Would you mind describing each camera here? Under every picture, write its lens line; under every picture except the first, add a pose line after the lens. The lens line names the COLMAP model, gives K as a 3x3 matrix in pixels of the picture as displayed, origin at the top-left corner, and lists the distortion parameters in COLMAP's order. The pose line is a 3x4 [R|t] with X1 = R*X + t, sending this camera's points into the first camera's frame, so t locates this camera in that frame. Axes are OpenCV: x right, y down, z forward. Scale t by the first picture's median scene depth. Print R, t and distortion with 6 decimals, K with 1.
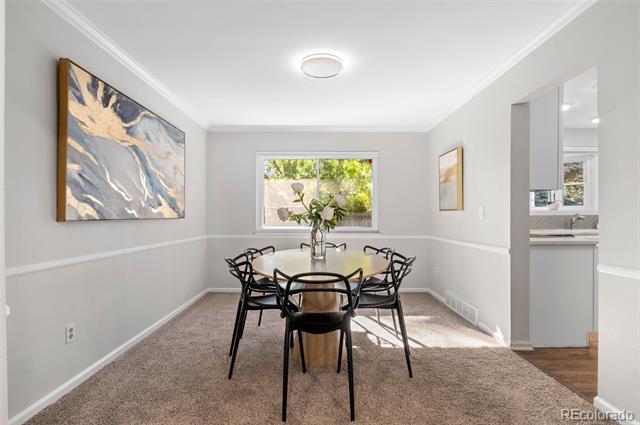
lens RADIAL K [[325.1, 0, 313.7], [0, 325.1, 214.6], [0, 0, 1]] dist [-0.004079, -0.001929]
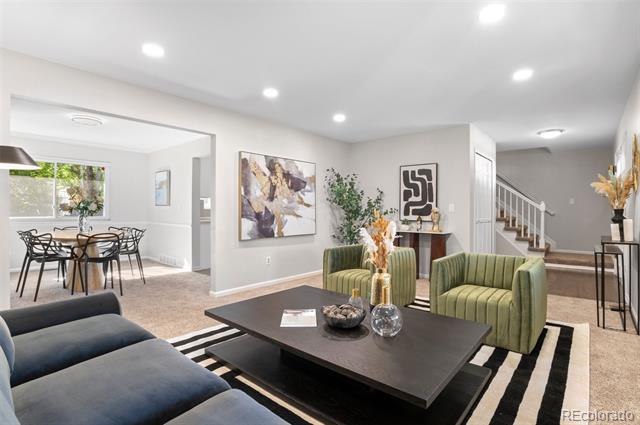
lens RADIAL K [[325.1, 0, 321.2], [0, 325.1, 212.1], [0, 0, 1]] dist [-0.004079, -0.001929]
pose [[0.646642, 0.001724, 0.762792, -0.372543], [-0.013248, 0.999872, 0.008971, -0.005530], [-0.762679, -0.015907, 0.646582, -0.809161]]
